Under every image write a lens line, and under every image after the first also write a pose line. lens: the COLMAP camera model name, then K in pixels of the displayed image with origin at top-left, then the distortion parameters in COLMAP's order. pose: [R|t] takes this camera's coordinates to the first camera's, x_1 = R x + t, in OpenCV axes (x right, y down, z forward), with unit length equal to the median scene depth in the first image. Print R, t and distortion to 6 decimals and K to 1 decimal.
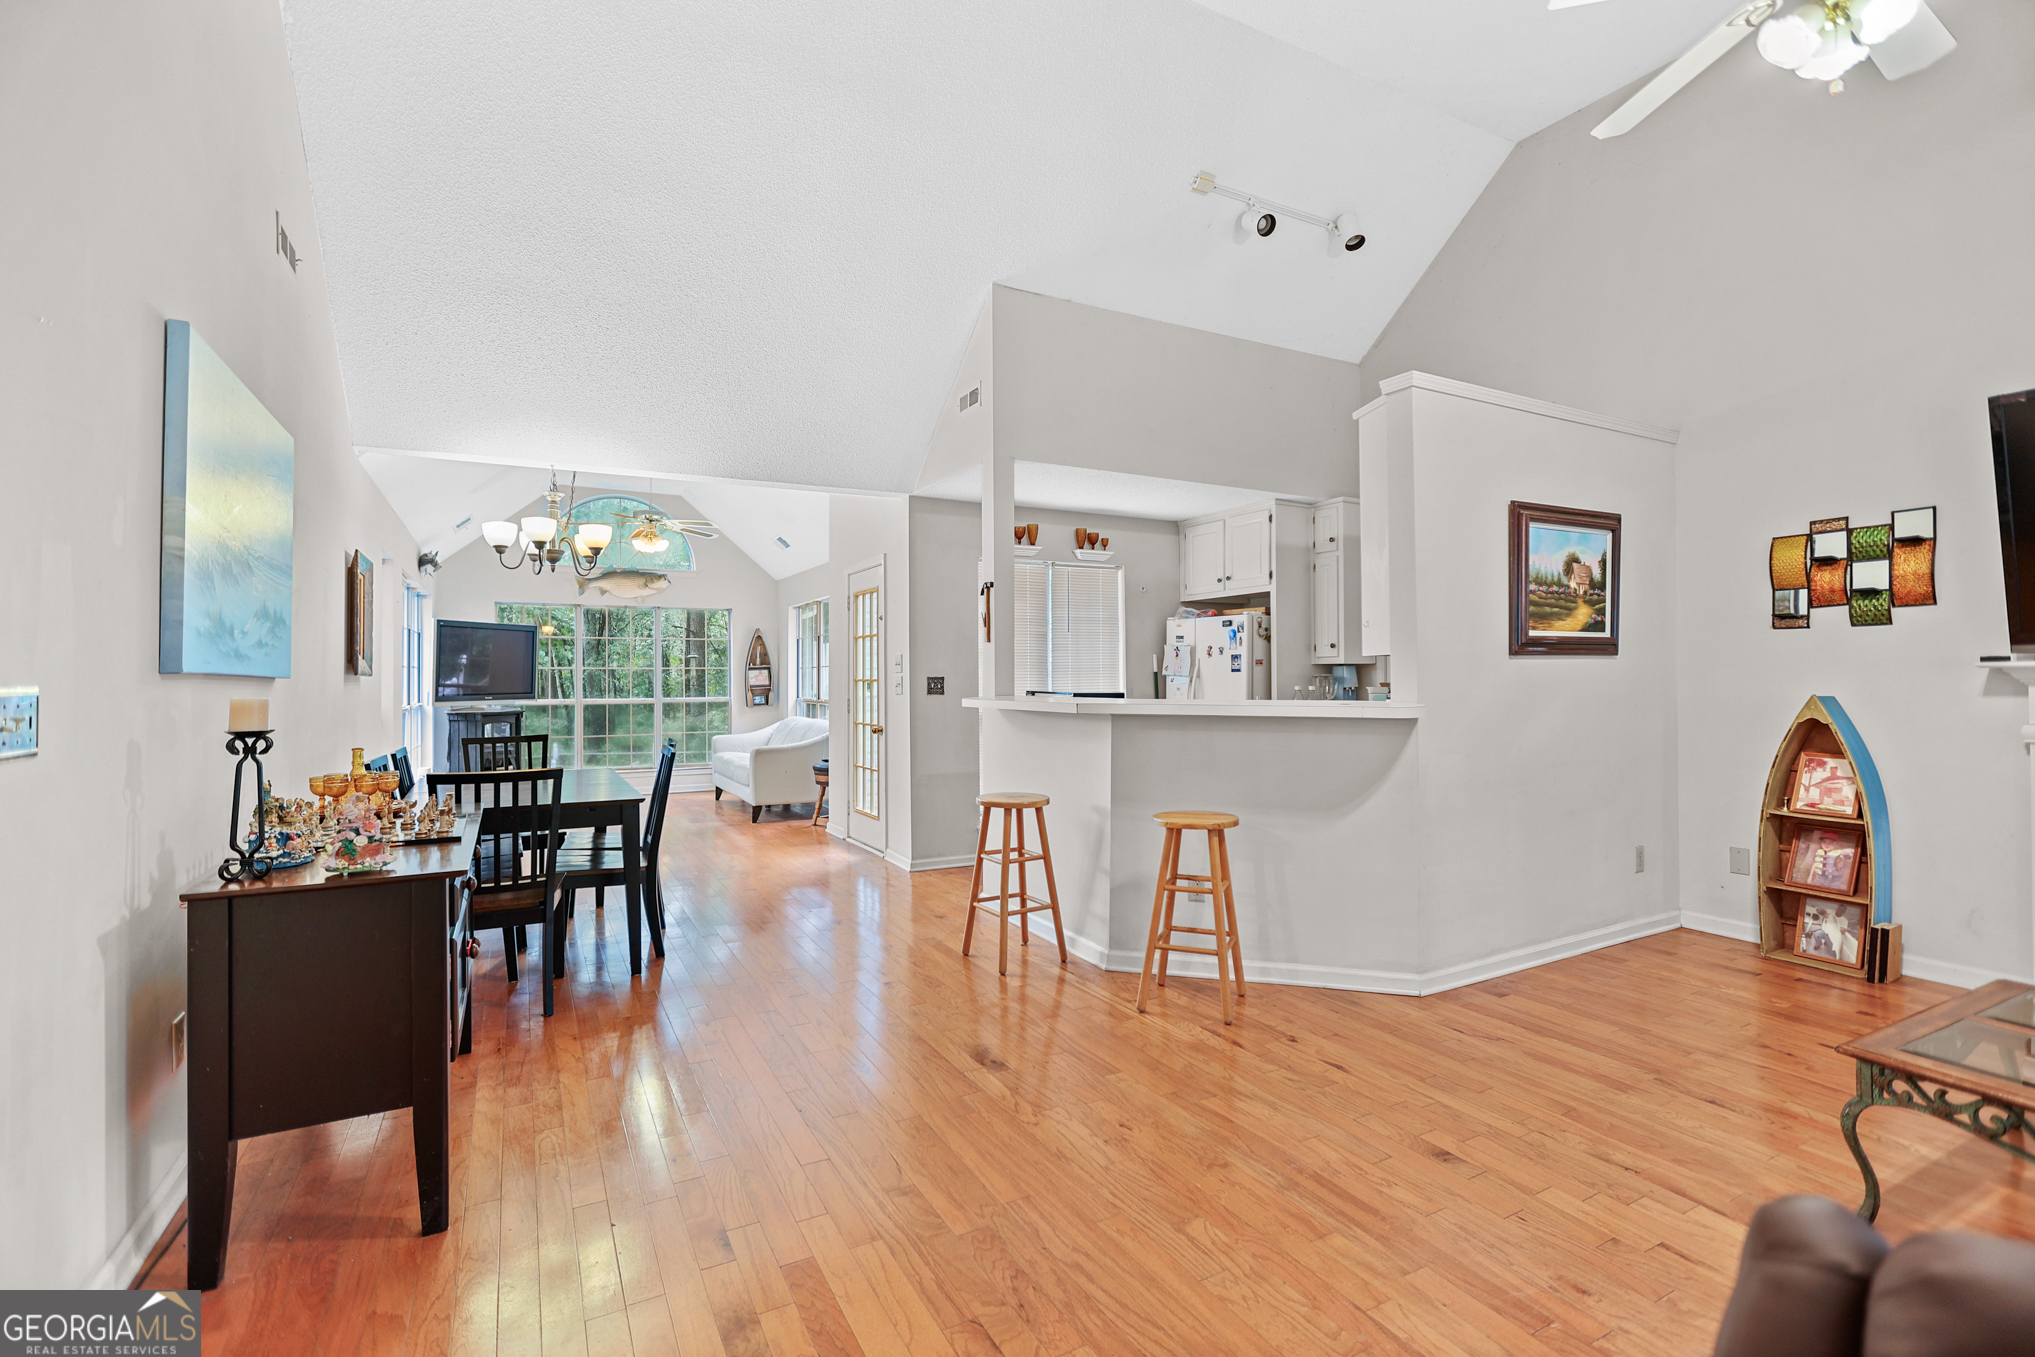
lens RADIAL K [[918.6, 0, 991.3], [0, 918.6, 681.5], [0, 0, 1]] dist [-0.024816, 0.013539]
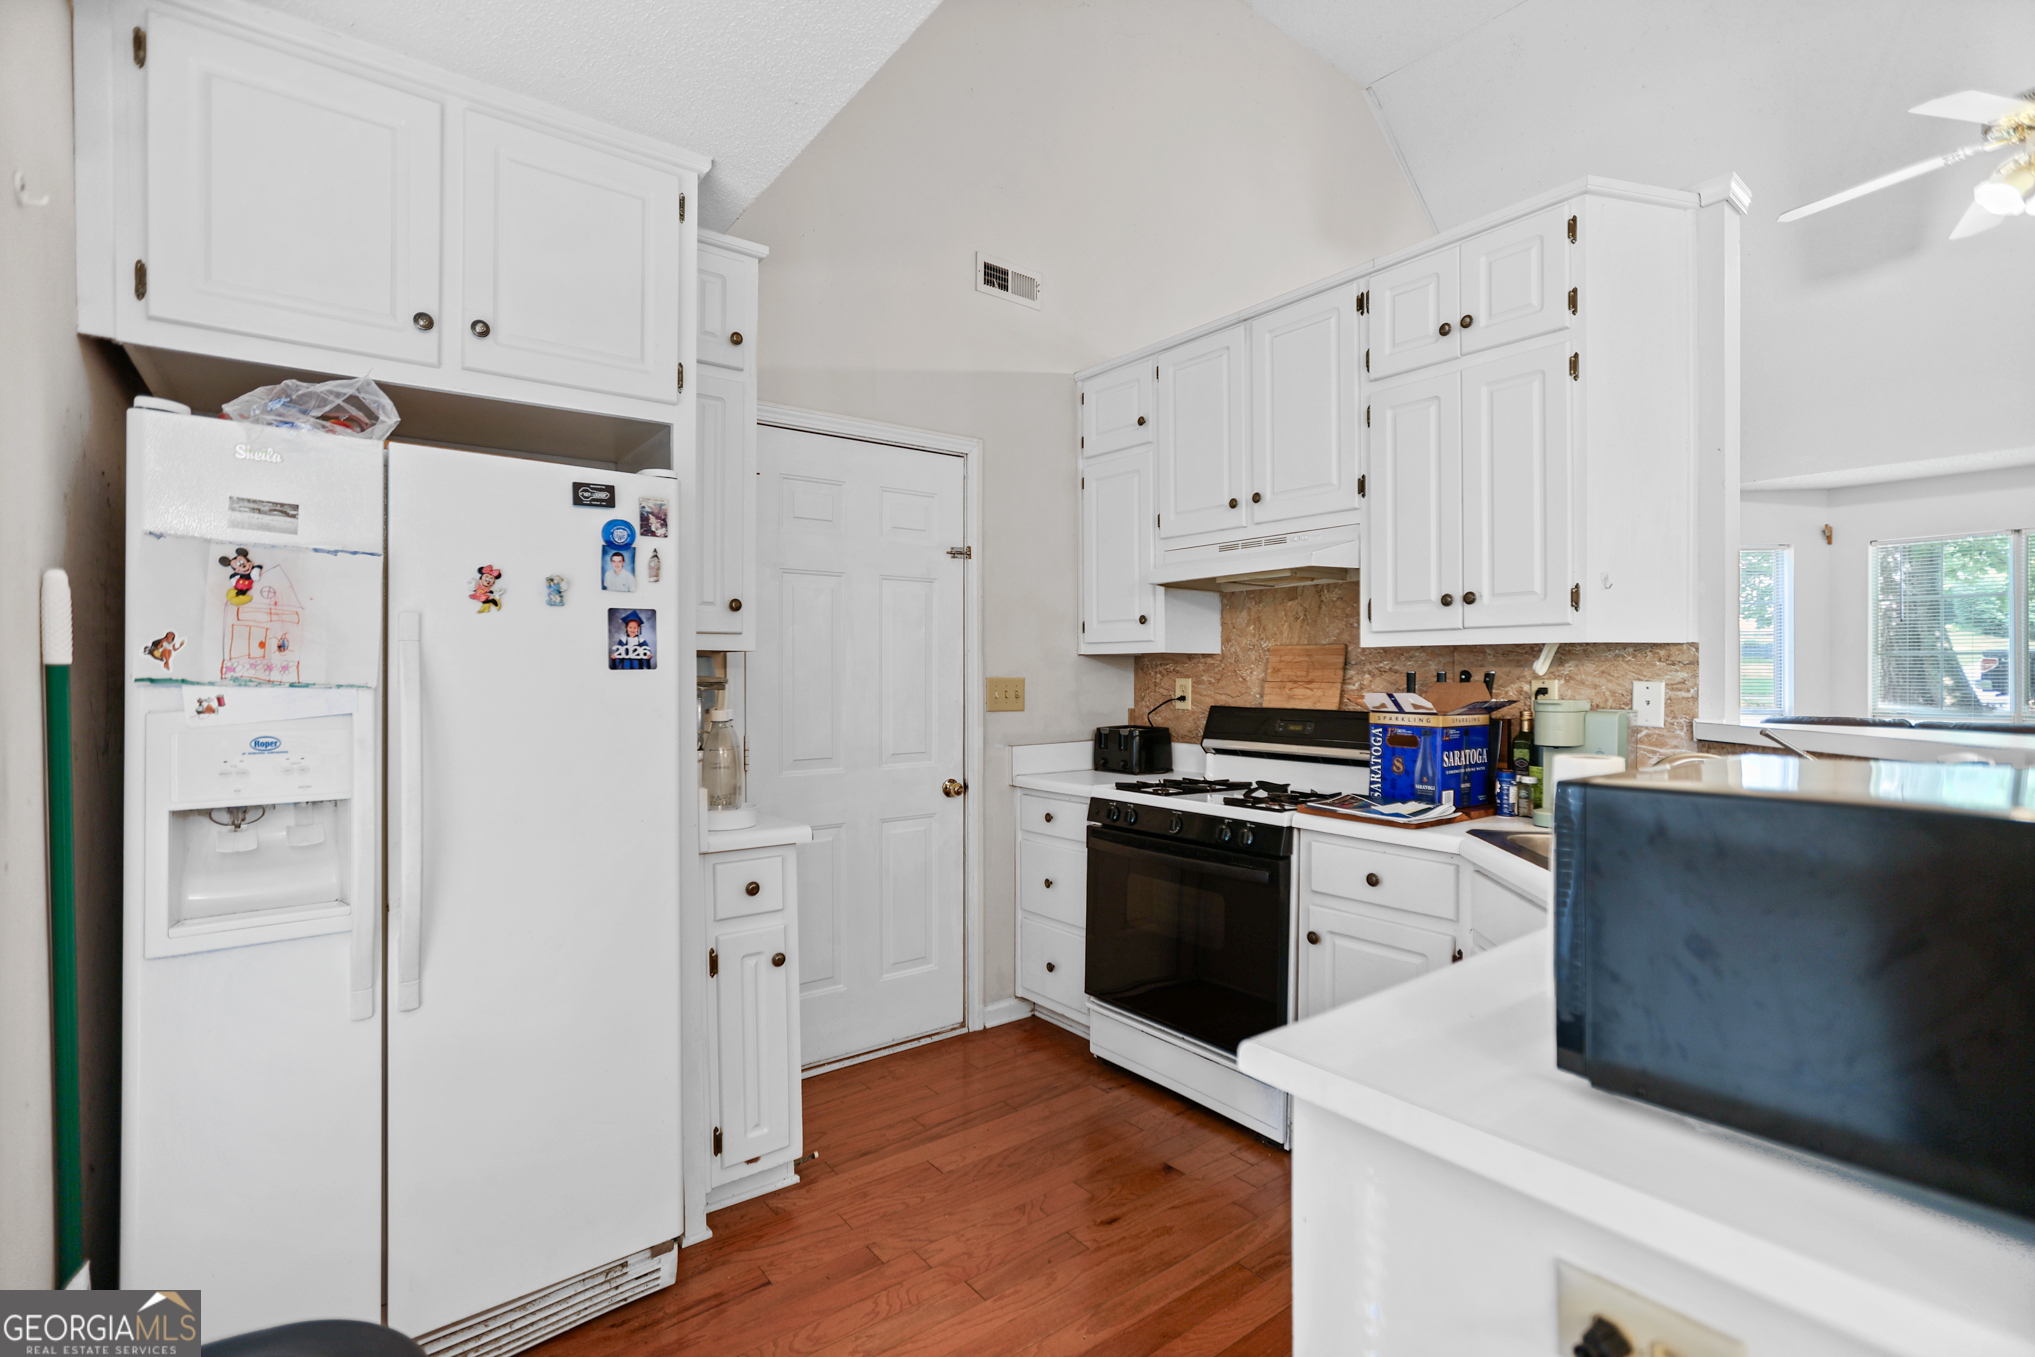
lens RADIAL K [[928.7, 0, 990.3], [0, 928.7, 669.0], [0, 0, 1]] dist [-0.025072, 0.014774]
pose [[-0.162997, 0.010267, 0.986573, -0.063333], [0.007351, 0.999931, -0.009192, -0.010623], [-0.986599, 0.005754, -0.163061, 1.451860]]
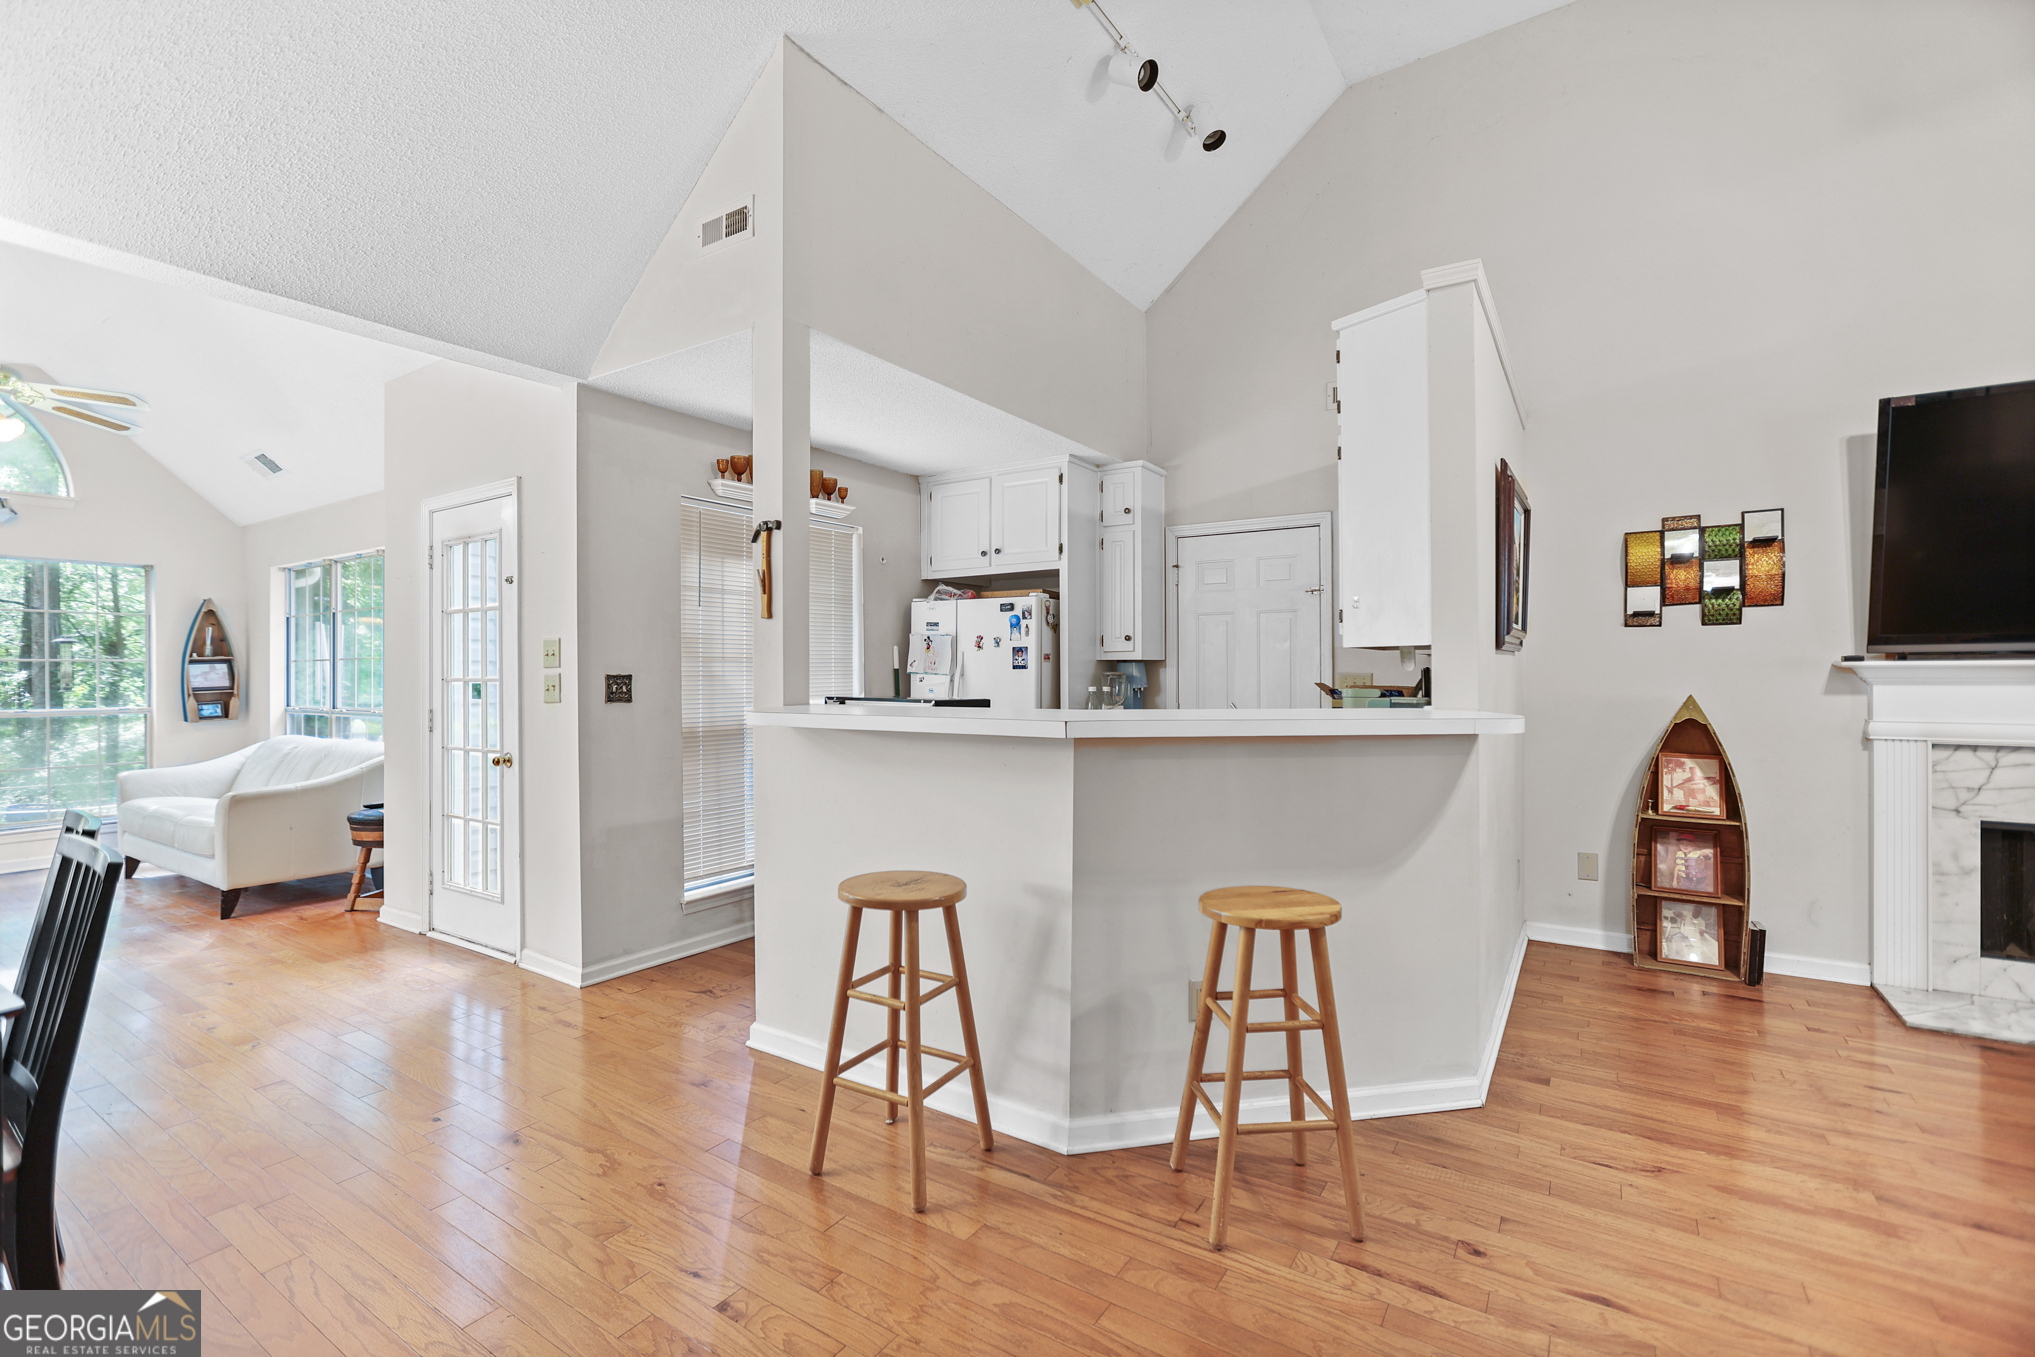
lens RADIAL K [[918.6, 0, 991.3], [0, 918.6, 681.5], [0, 0, 1]] dist [-0.024816, 0.013539]
pose [[0.877850, -0.002624, 0.478929, -0.210372], [0.001289, 0.999994, 0.003118, -0.003091], [-0.478934, -0.002120, 0.877848, 0.486592]]
